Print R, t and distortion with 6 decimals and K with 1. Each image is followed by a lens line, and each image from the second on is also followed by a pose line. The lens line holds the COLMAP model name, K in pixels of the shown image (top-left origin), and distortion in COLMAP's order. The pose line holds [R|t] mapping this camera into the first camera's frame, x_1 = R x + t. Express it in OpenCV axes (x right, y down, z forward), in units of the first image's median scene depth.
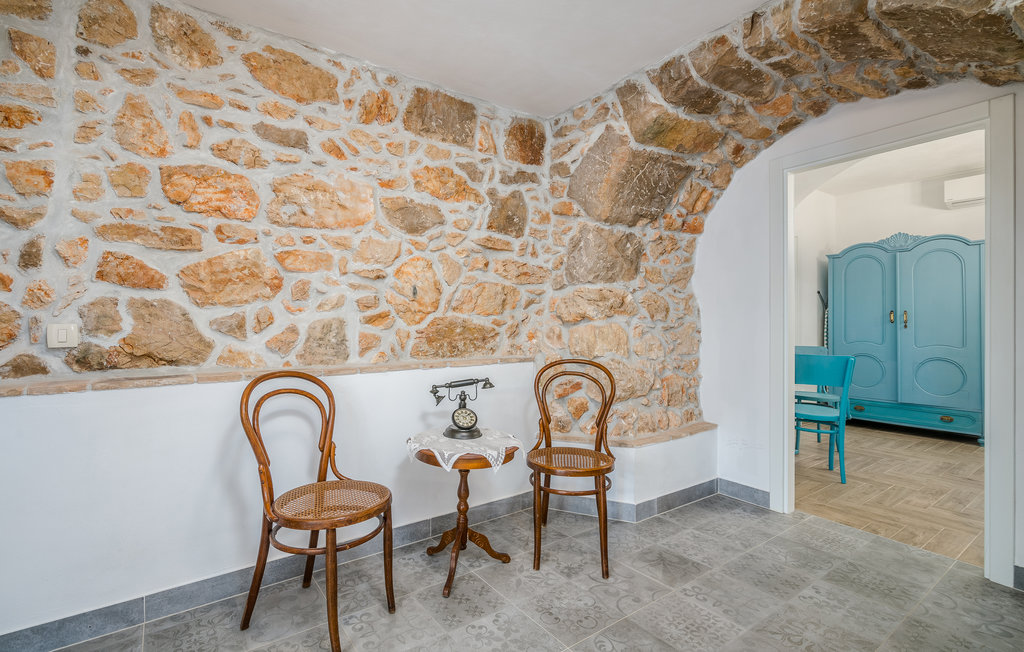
lens RADIAL K [[478.8, 0, 479.6], [0, 478.8, 319.7], [0, 0, 1]] dist [-0.000522, -0.000039]
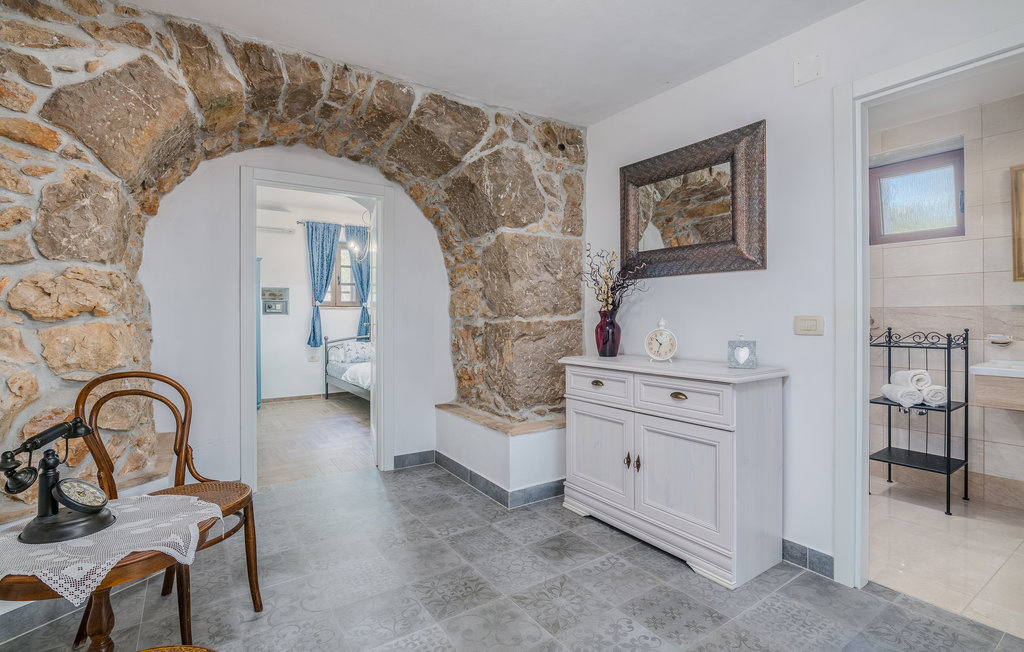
lens RADIAL K [[464.3, 0, 533.3], [0, 464.3, 315.6], [0, 0, 1]] dist [-0.003680, -0.000912]
pose [[-0.015504, 0.002666, 0.999876, -0.441956], [-0.001887, 0.999995, -0.002696, 0.001089], [-0.999878, -0.001928, -0.015499, 0.383225]]
